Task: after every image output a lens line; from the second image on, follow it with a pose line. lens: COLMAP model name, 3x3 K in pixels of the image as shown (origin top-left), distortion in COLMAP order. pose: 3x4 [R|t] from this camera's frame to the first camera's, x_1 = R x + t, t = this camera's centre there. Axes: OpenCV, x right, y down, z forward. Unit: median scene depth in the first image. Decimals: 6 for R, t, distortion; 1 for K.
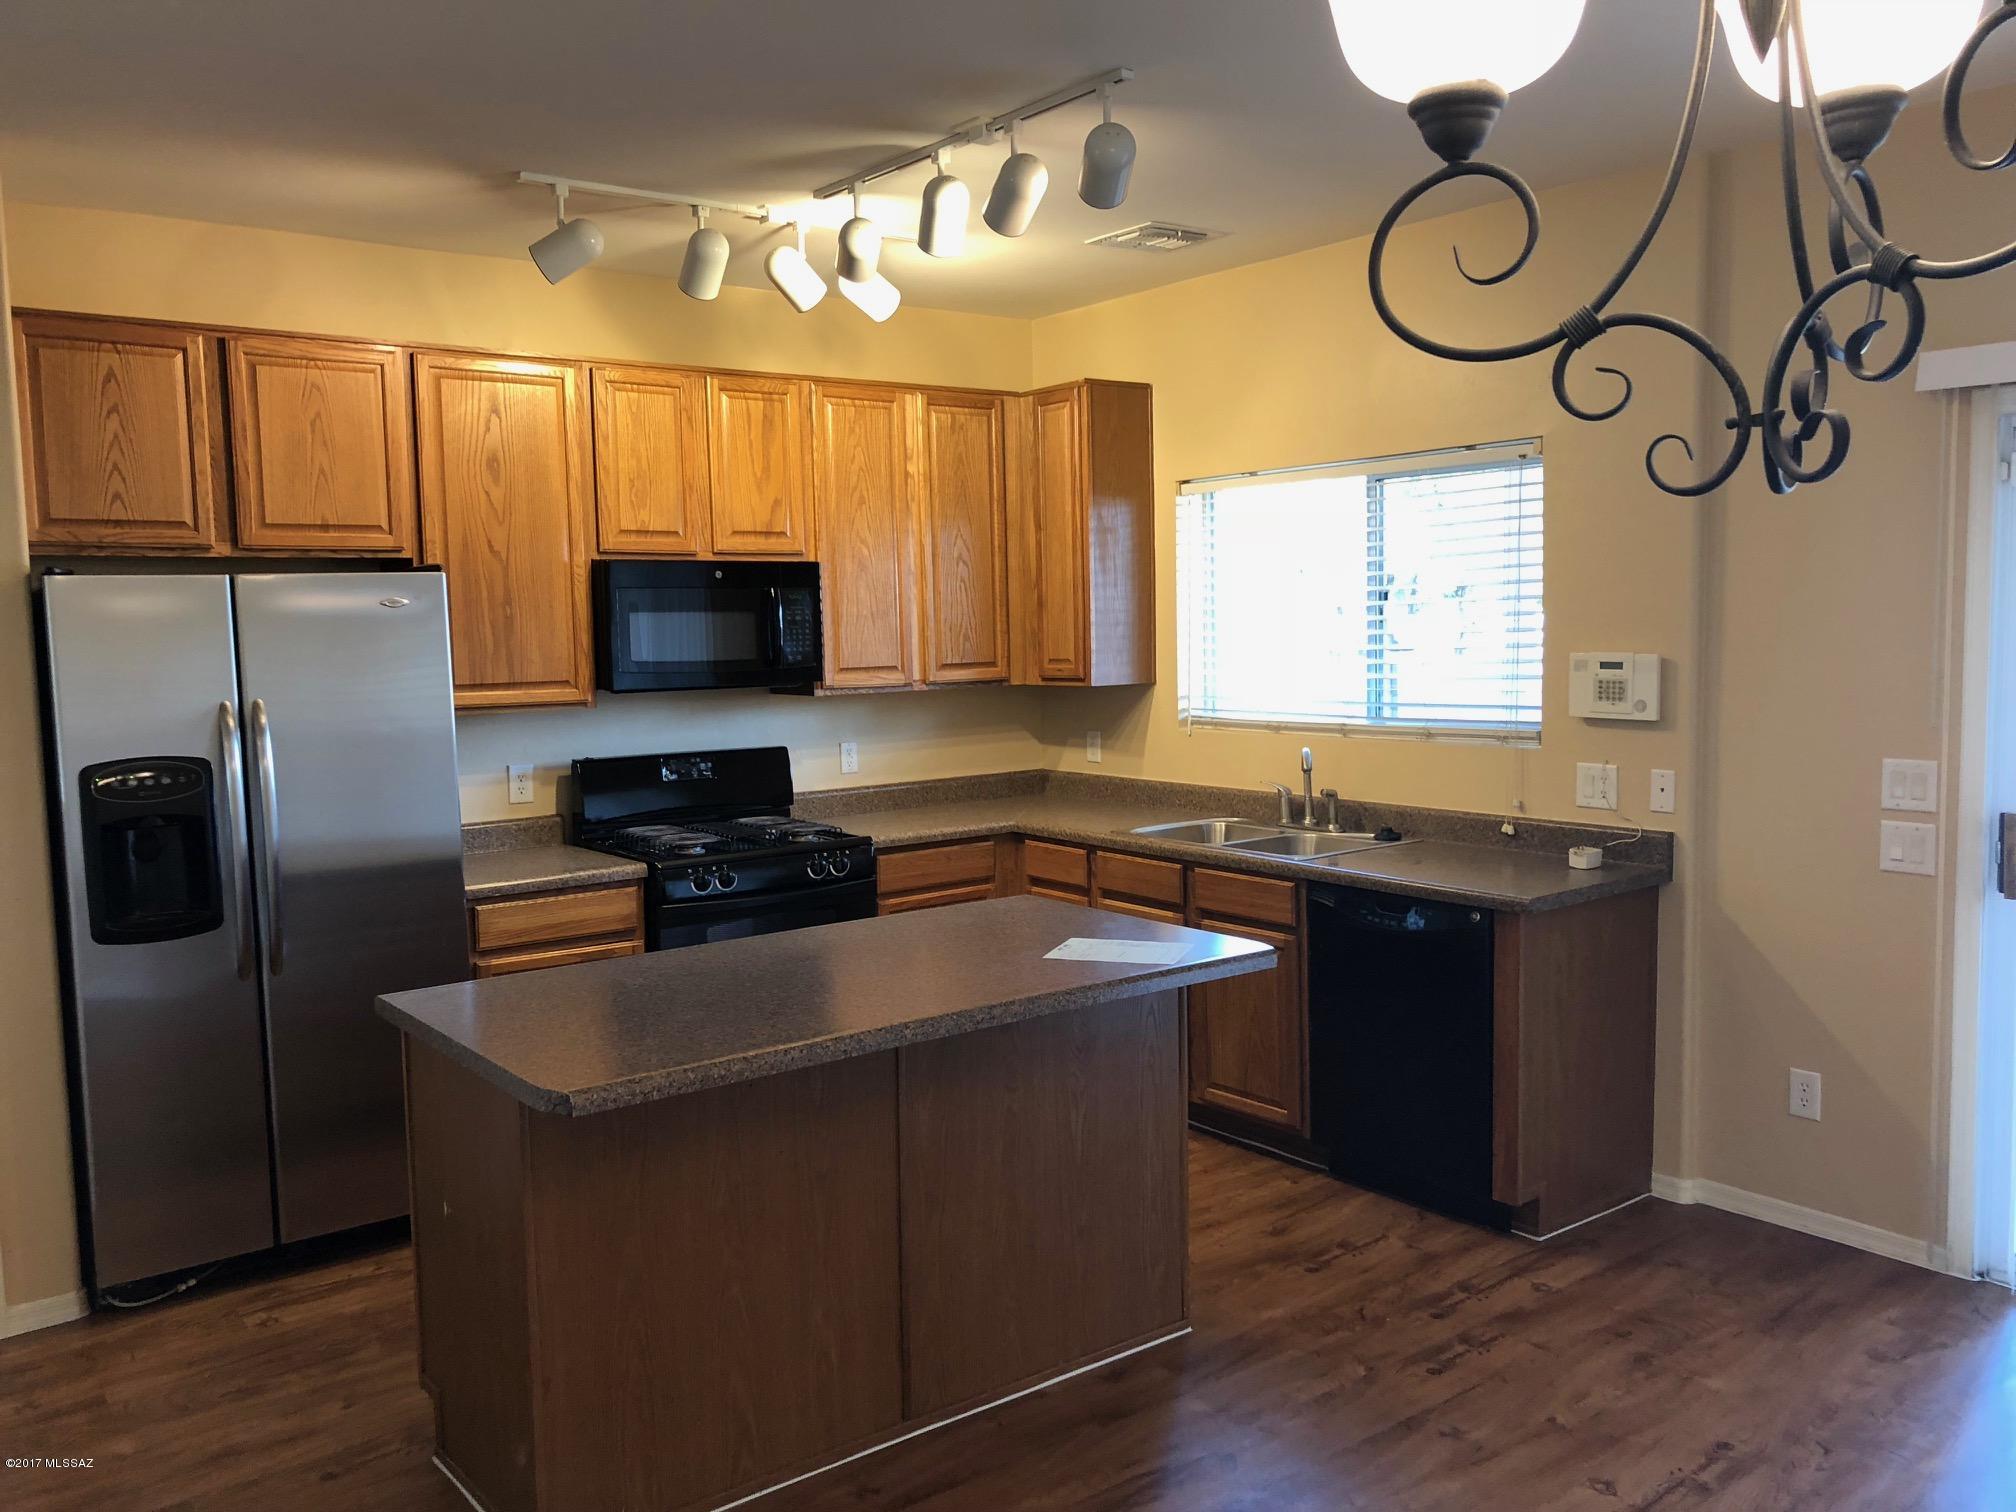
lens RADIAL K [[1632.6, 0, 1008.1], [0, 1632.6, 759.9], [0, 0, 1]] dist [0.061658, -0.076090]
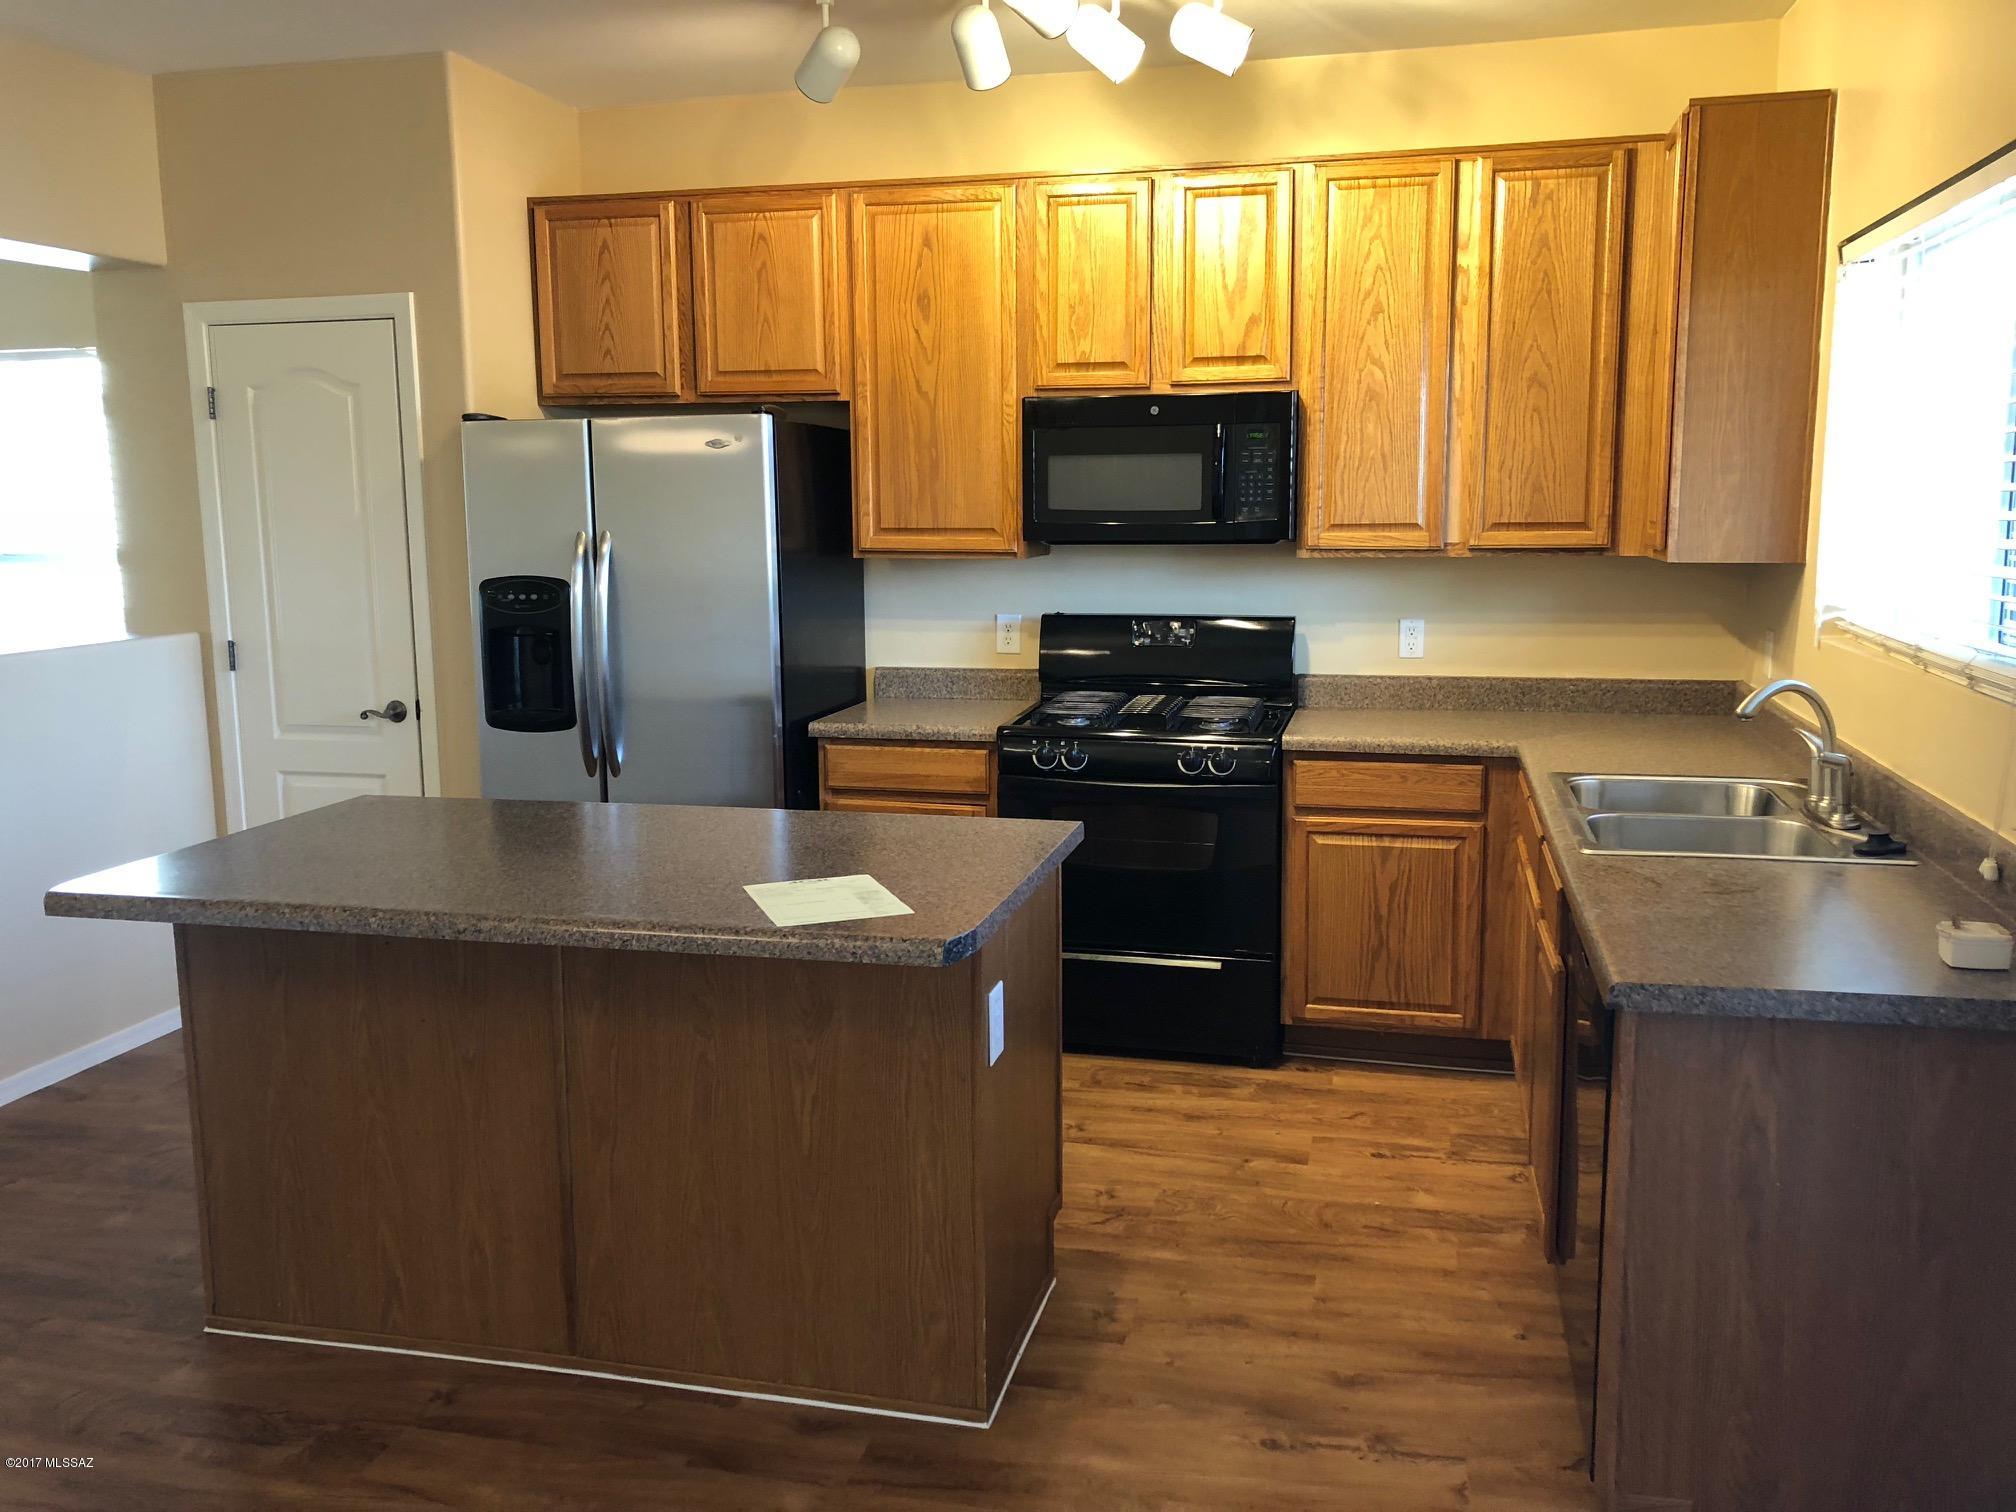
lens RADIAL K [[1639.1, 0, 1018.3], [0, 1639.1, 743.4], [0, 0, 1]] dist [0.060197, -0.078950]
pose [[0.632665, 0.133753, -0.762788, 0.508263], [-0.073128, 0.990889, 0.113096, -0.034660], [0.770965, -0.015771, 0.636682, 0.424876]]
